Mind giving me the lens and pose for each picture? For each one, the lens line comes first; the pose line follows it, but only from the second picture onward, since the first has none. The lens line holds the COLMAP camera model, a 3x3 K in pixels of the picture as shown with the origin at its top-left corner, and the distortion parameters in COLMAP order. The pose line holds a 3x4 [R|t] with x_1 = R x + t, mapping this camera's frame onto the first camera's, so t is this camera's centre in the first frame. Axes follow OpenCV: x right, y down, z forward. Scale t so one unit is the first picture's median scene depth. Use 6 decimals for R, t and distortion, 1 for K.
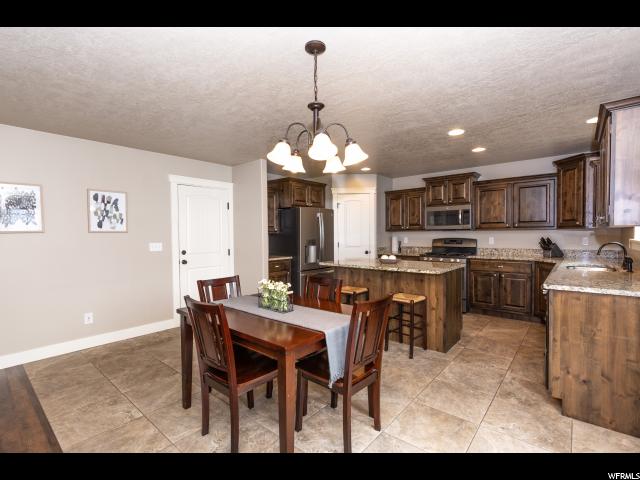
lens RADIAL K [[299.2, 0, 318.9], [0, 299.2, 237.9], [0, 0, 1]] dist [0.000410, 0.000009]
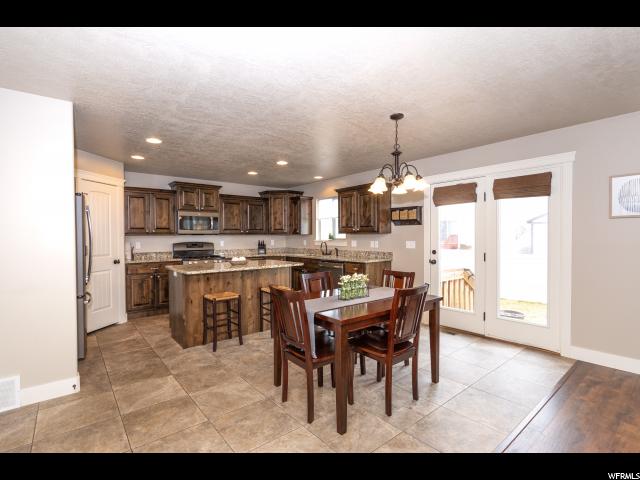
lens RADIAL K [[299.2, 0, 317.1], [0, 299.2, 242.8], [0, 0, 1]] dist [0.000410, 0.000009]
pose [[0.169678, -0.010928, 0.985439, -0.620753], [0.020638, 0.999759, 0.007534, 0.005016], [-0.985283, 0.019059, 0.169863, 0.440565]]
